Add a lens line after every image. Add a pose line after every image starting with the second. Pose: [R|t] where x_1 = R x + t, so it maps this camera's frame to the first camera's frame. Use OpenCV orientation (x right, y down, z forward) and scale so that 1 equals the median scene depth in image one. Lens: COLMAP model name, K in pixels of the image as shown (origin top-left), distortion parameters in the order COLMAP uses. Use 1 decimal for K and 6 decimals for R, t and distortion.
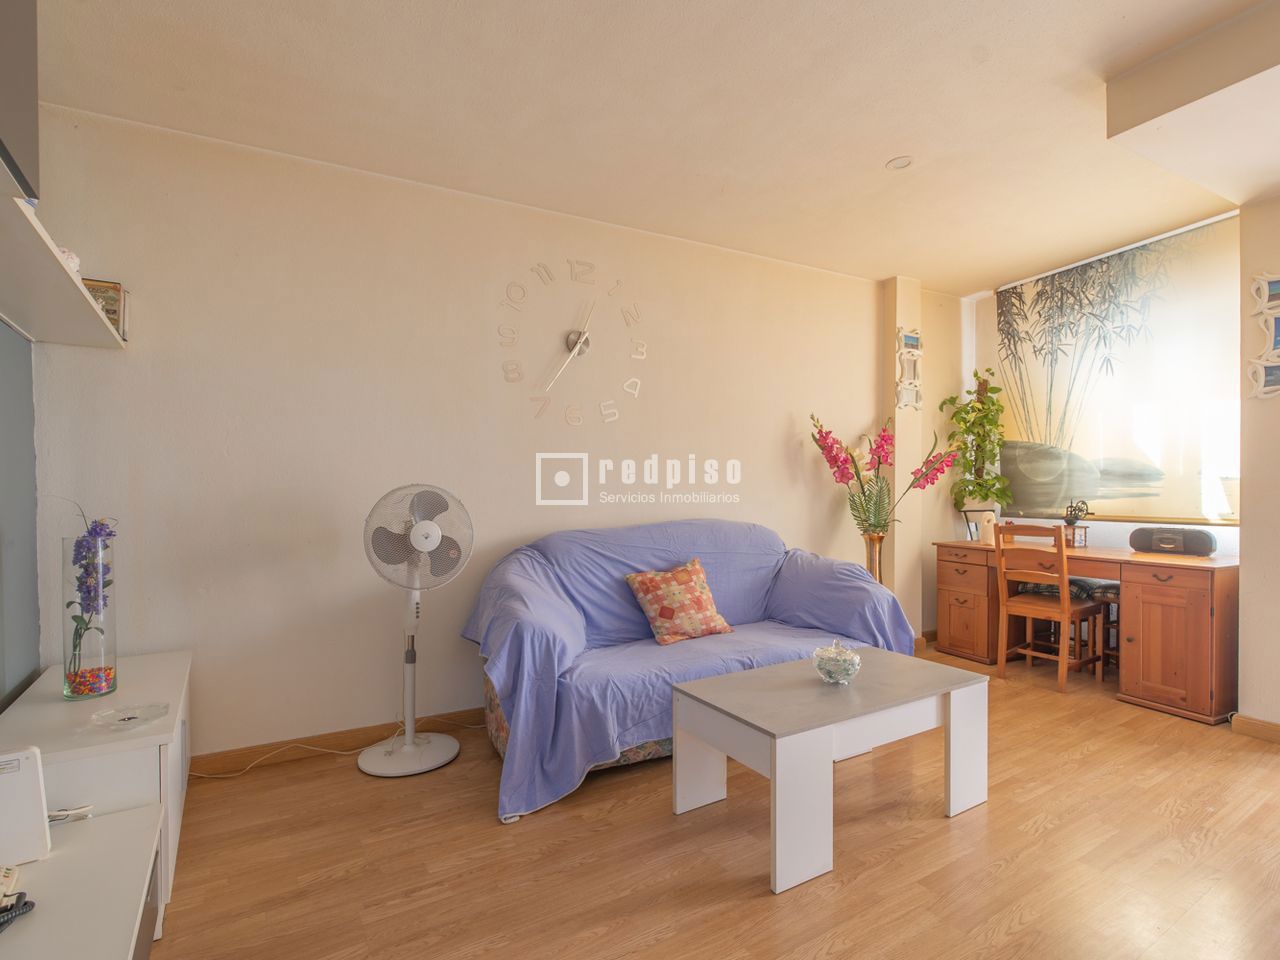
lens RADIAL K [[597.4, 0, 639.5], [0, 597.4, 505.3], [0, 0, 1]] dist [-0.001820, -0.000161]
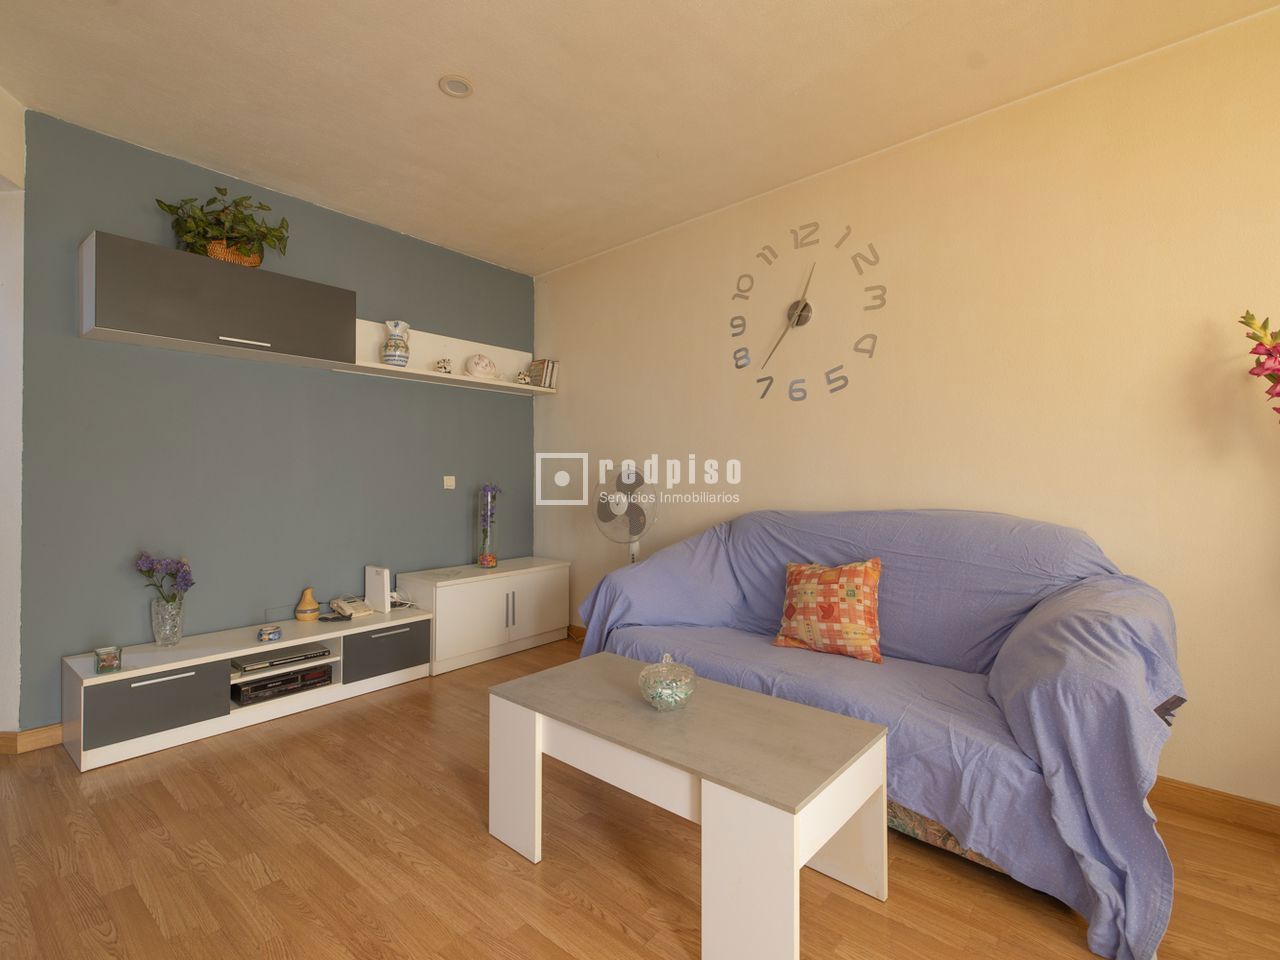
lens RADIAL K [[601.4, 0, 645.2], [0, 601.4, 475.6], [0, 0, 1]] dist [-0.000706, 0.000184]
pose [[0.342872, 0.011255, -0.939315, 0.603857], [-0.023125, 0.999726, 0.003538, -0.010998], [0.939097, 0.020508, 0.343039, 0.385036]]
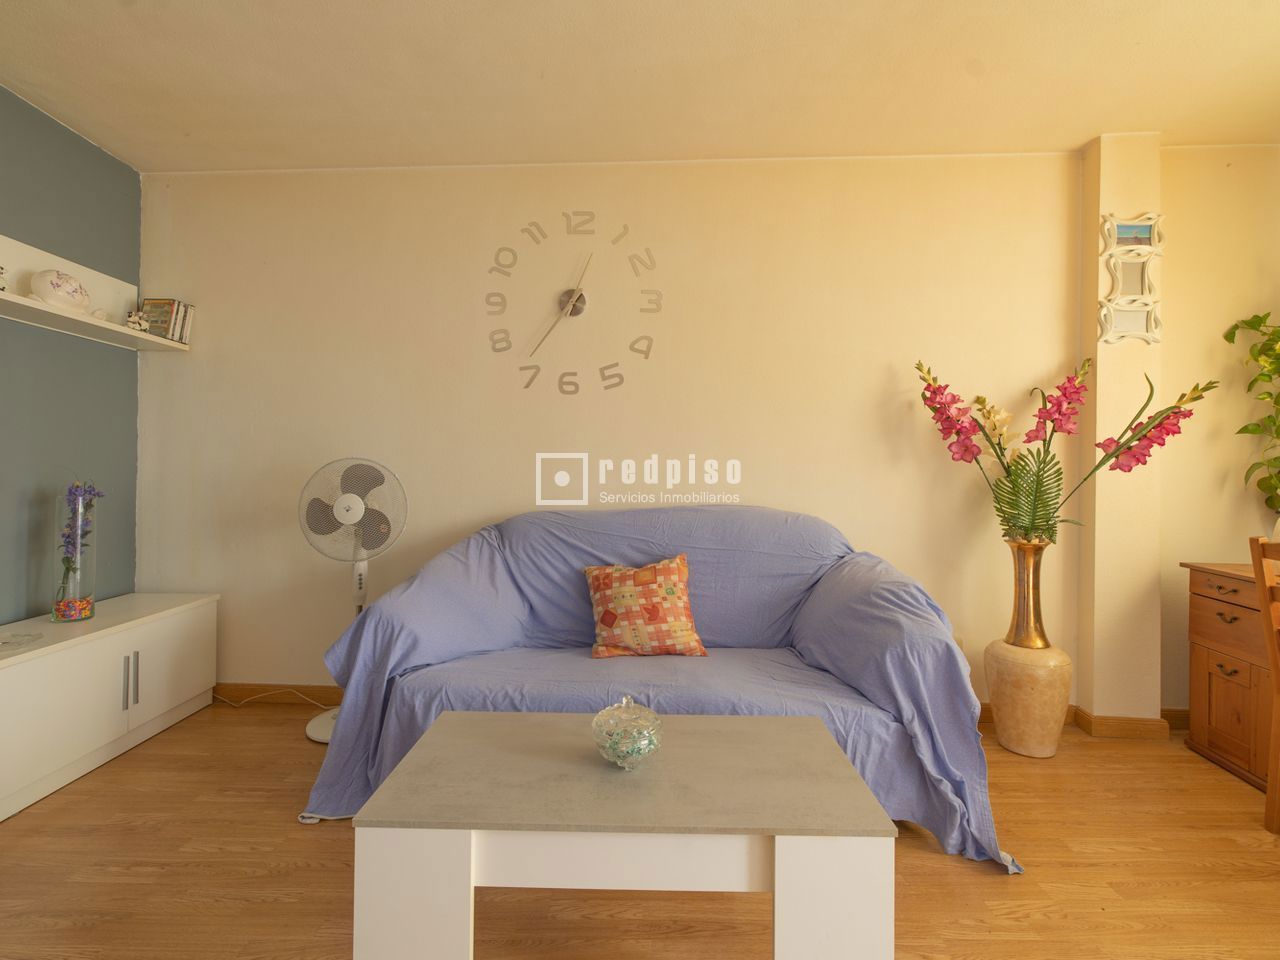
lens RADIAL K [[590.0, 0, 637.5], [0, 590.0, 471.7], [0, 0, 1]] dist [-0.001681, 0.000294]
pose [[0.861982, 0.014095, -0.506744, 0.369052], [-0.026193, 0.999516, -0.016755, -0.004670], [0.506262, 0.027716, 0.861934, 0.250543]]
